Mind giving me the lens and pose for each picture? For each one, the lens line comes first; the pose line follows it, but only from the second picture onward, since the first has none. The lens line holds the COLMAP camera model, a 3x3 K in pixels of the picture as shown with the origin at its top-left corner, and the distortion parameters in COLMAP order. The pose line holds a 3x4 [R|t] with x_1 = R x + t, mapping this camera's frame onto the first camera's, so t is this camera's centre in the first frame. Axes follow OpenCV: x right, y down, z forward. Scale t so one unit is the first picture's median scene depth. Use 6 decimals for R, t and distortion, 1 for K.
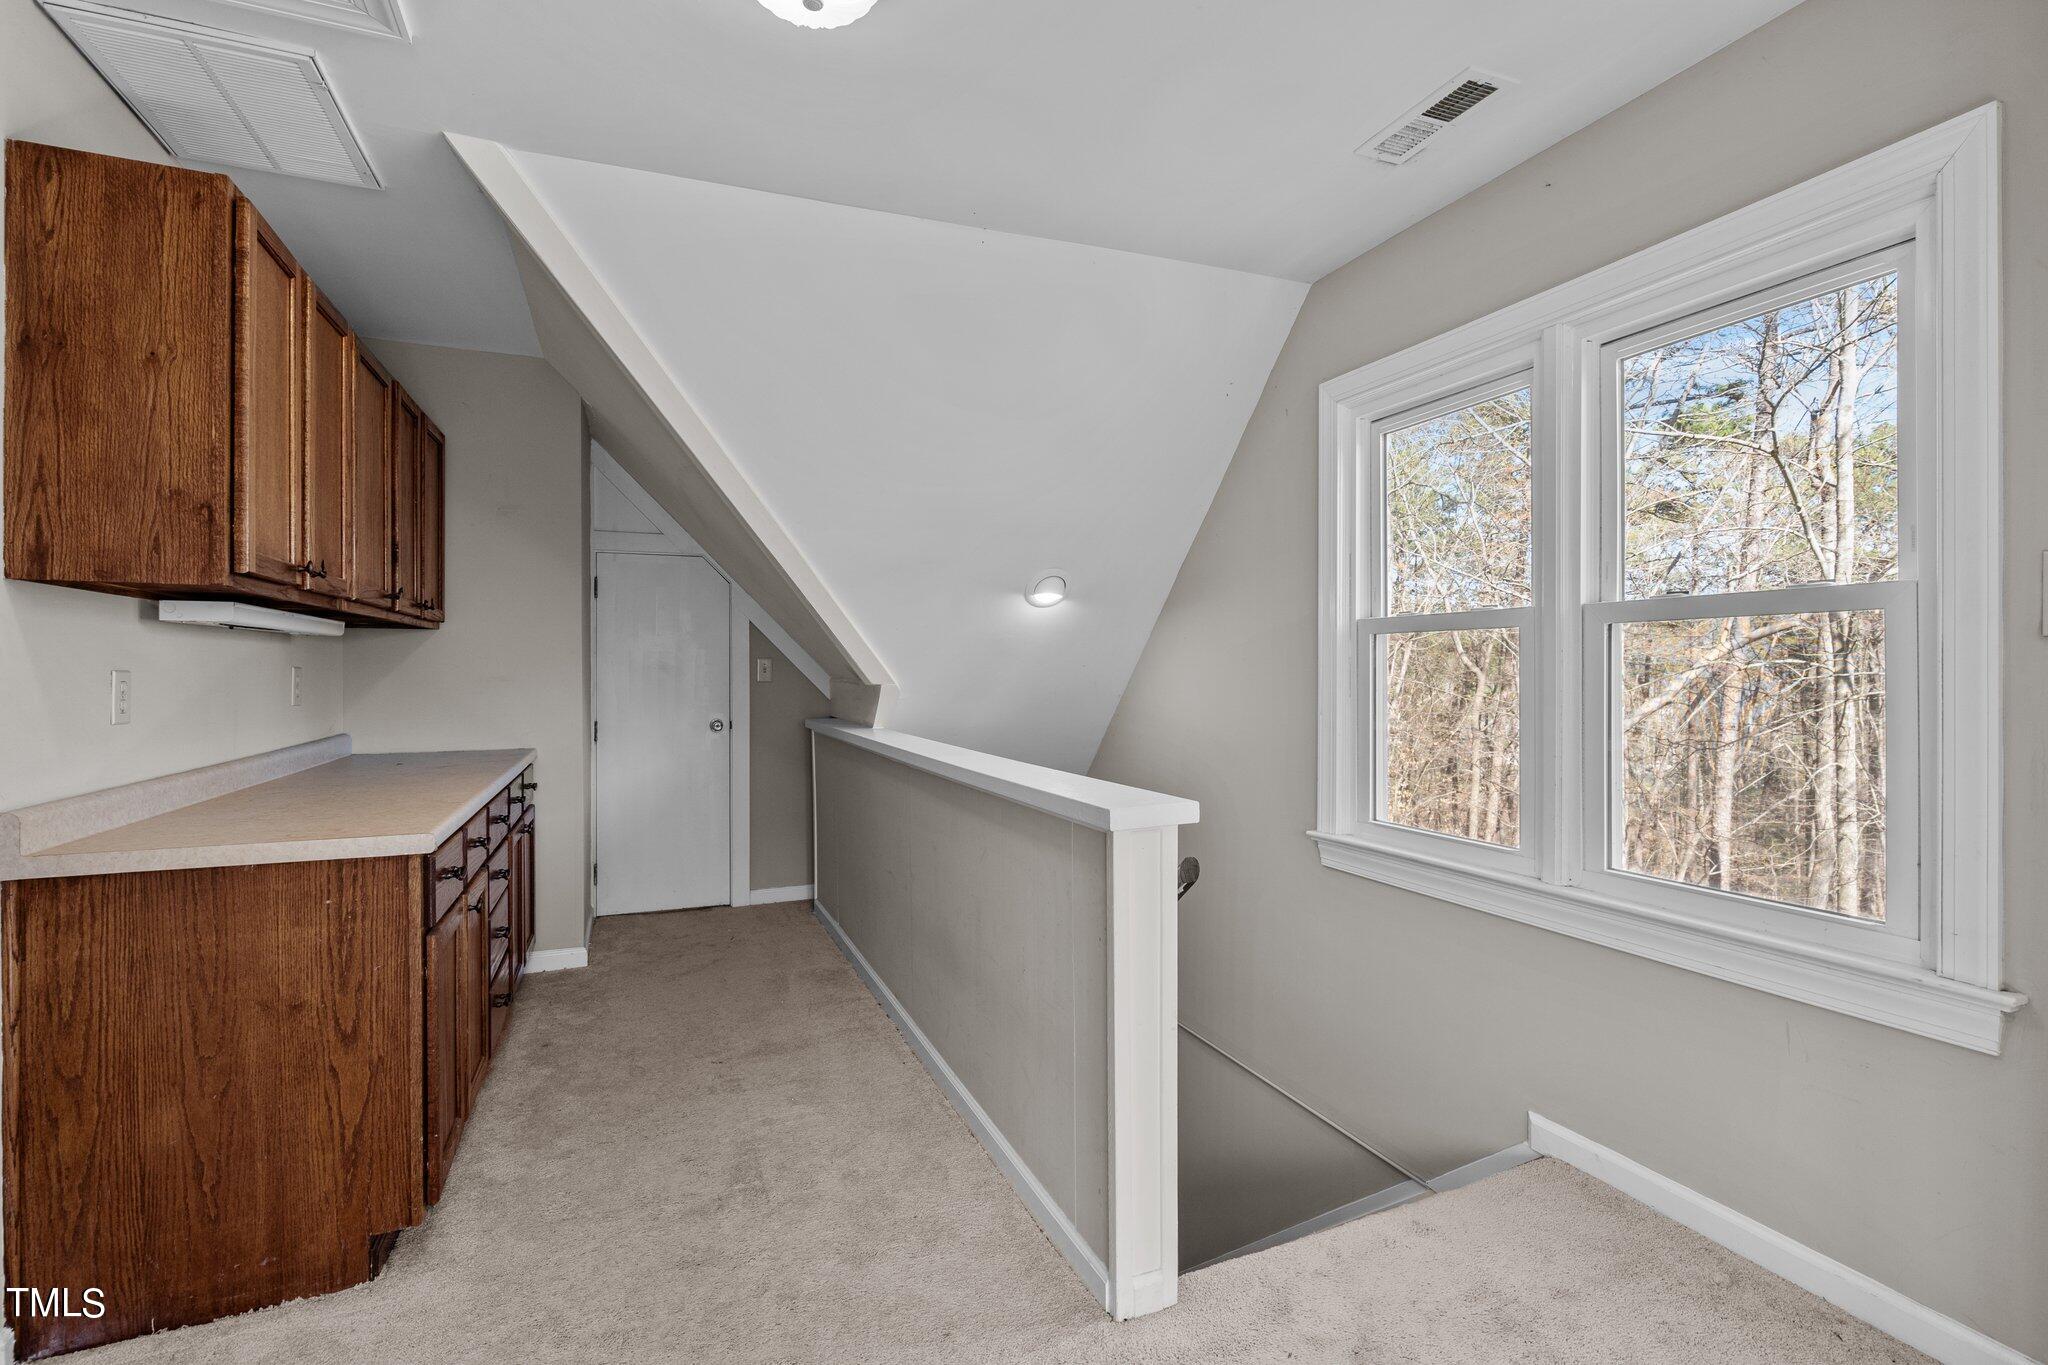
lens RADIAL K [[947.0, 0, 1028.5], [0, 947.0, 673.6], [0, 0, 1]] dist [0.000475, 0.000097]
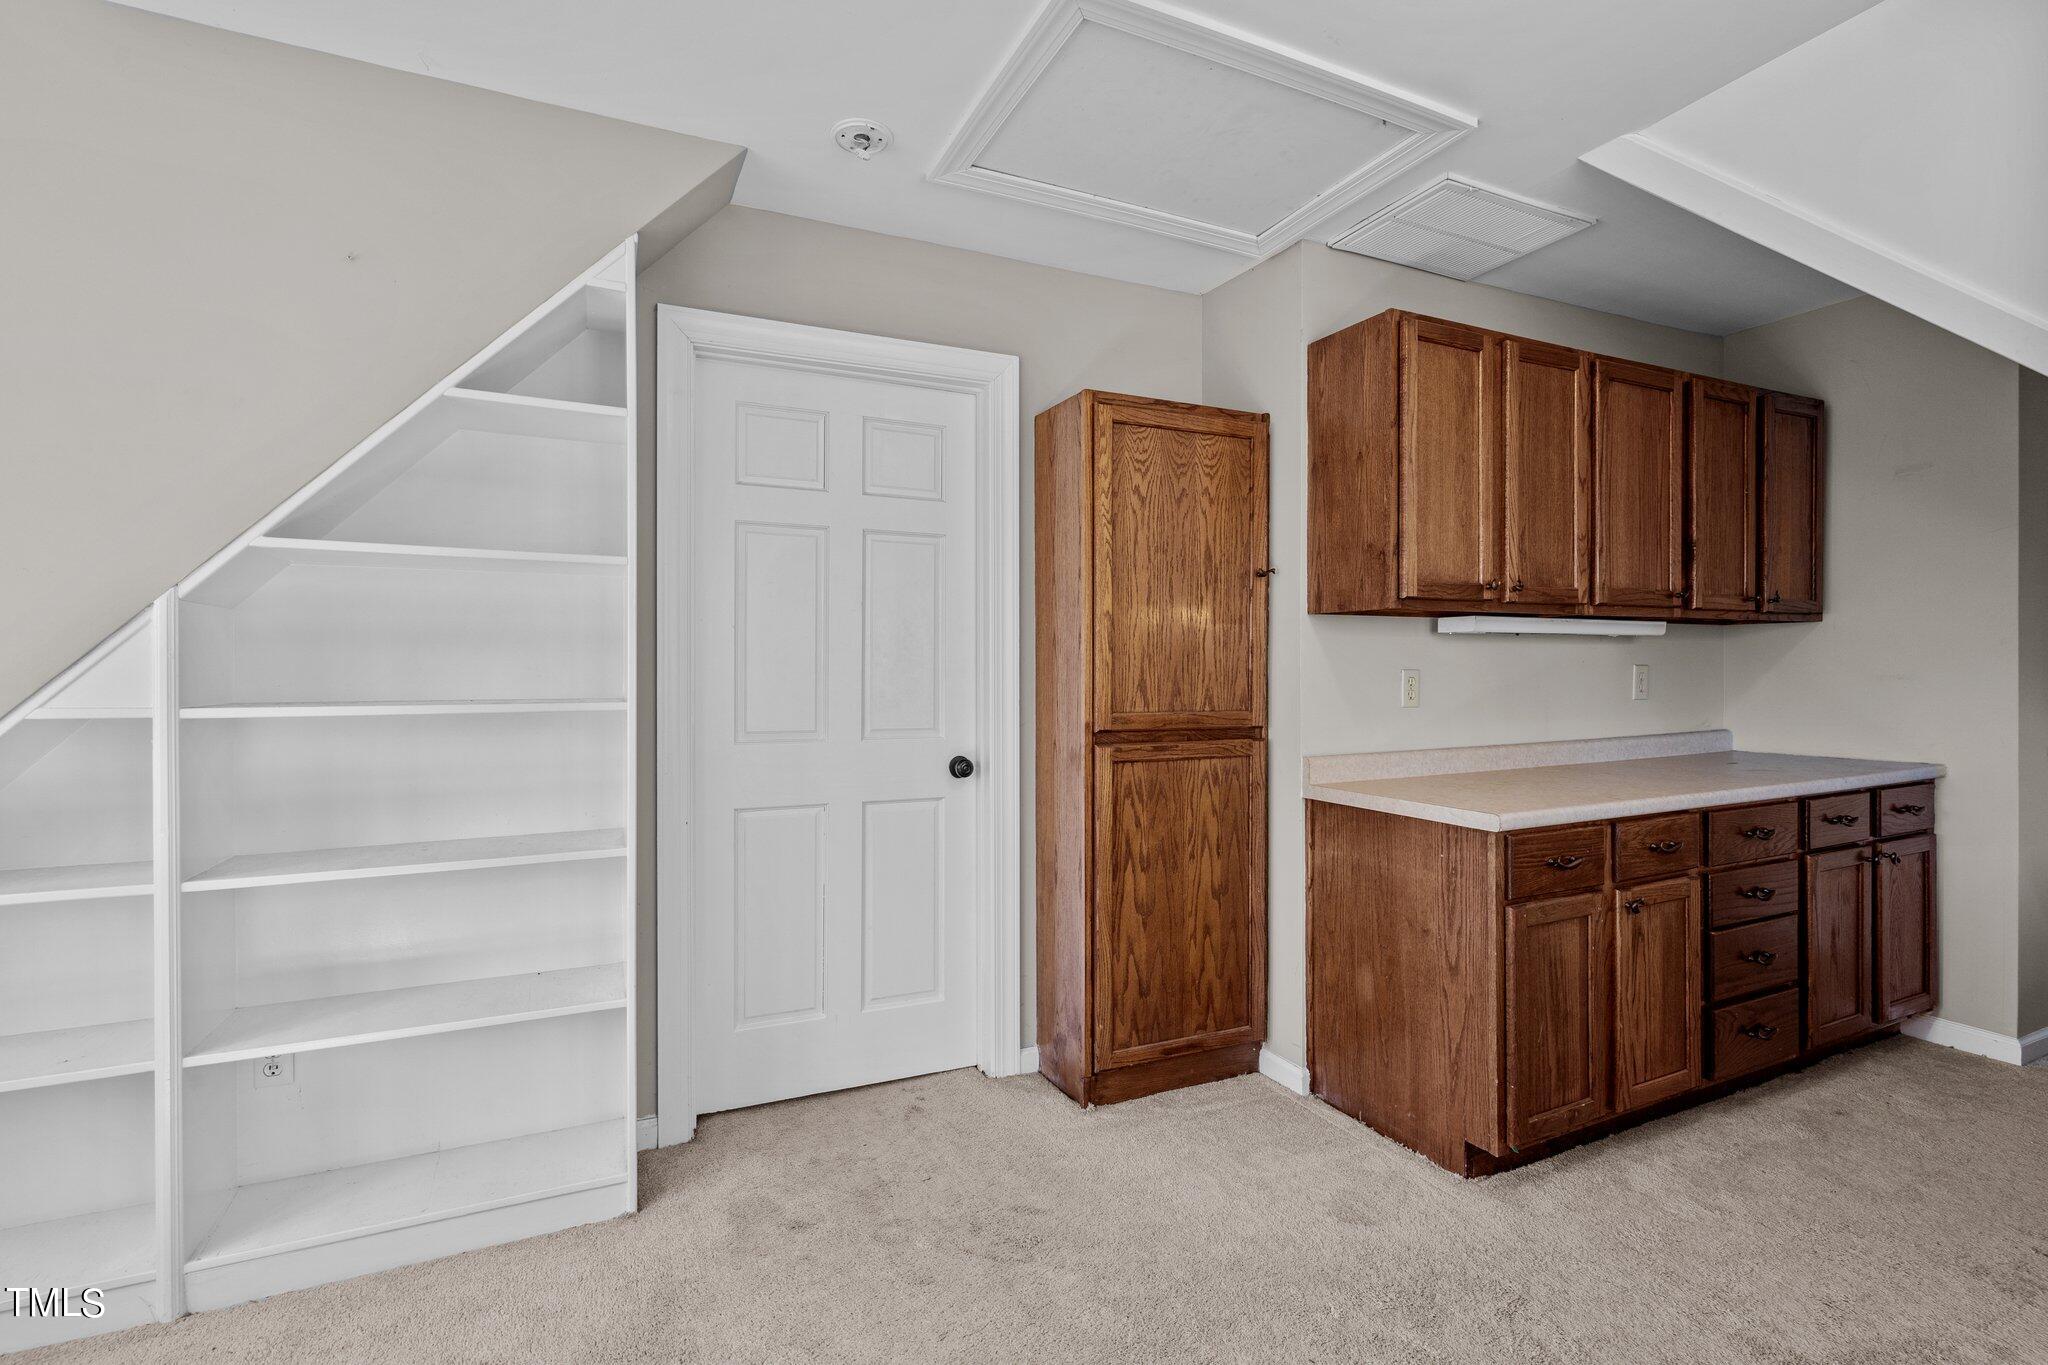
lens RADIAL K [[934.9, 0, 1031.9], [0, 934.9, 677.5], [0, 0, 1]] dist [-0.002024, 0.000409]
pose [[0.049012, 0.011489, -0.998732, 0.459673], [0.000595, 0.999933, 0.011532, -0.008406], [0.998798, -0.001160, 0.049002, 0.396477]]
